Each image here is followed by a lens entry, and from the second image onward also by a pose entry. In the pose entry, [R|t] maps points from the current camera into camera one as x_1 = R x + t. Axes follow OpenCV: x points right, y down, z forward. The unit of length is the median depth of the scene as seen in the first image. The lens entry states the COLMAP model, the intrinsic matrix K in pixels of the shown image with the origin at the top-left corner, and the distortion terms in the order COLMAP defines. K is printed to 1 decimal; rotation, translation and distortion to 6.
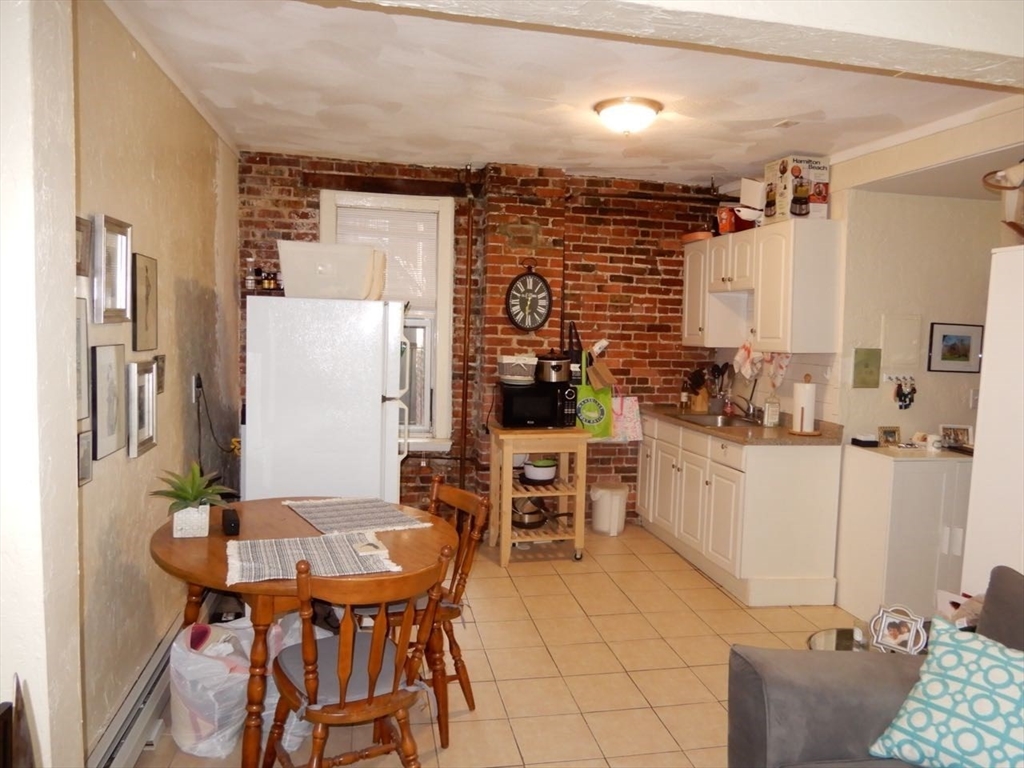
lens RADIAL K [[725.2, 0, 512.0], [0, 725.2, 384.0], [0, 0, 1]] dist [-0.006829, 0.006051]
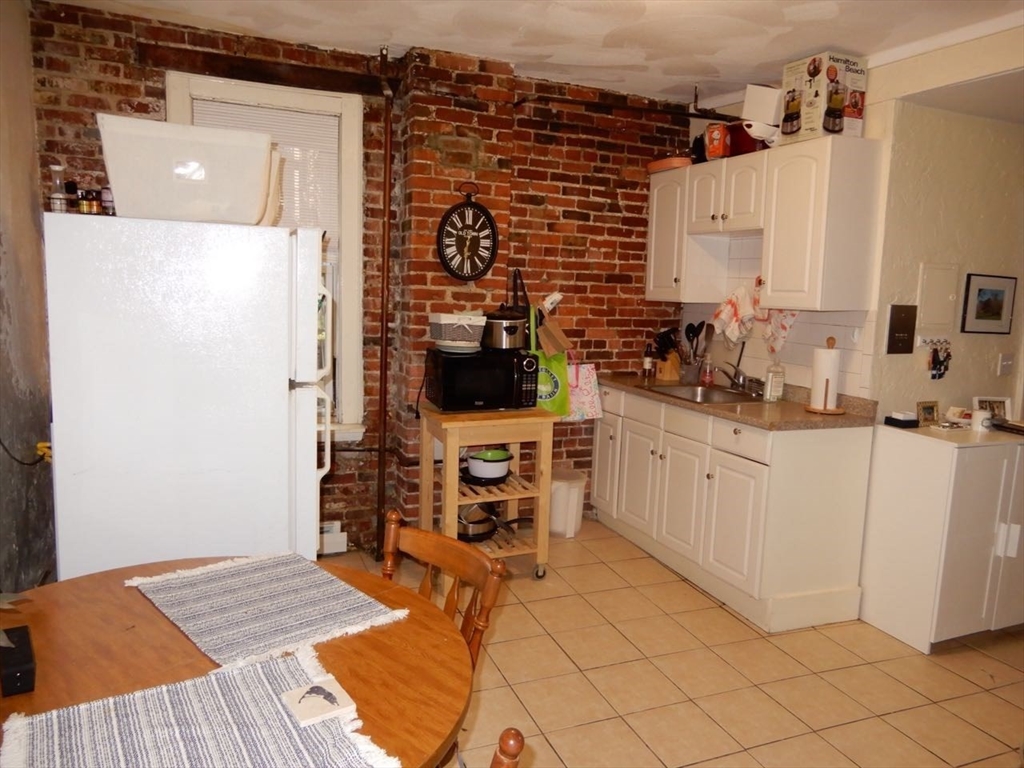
lens RADIAL K [[725.2, 0, 512.0], [0, 725.2, 384.0], [0, 0, 1]] dist [-0.006829, 0.006051]
pose [[0.981757, -0.019506, 0.189139, -0.077914], [0.007403, 0.997891, 0.064491, -0.014209], [-0.189998, -0.061914, 0.979830, 0.247407]]
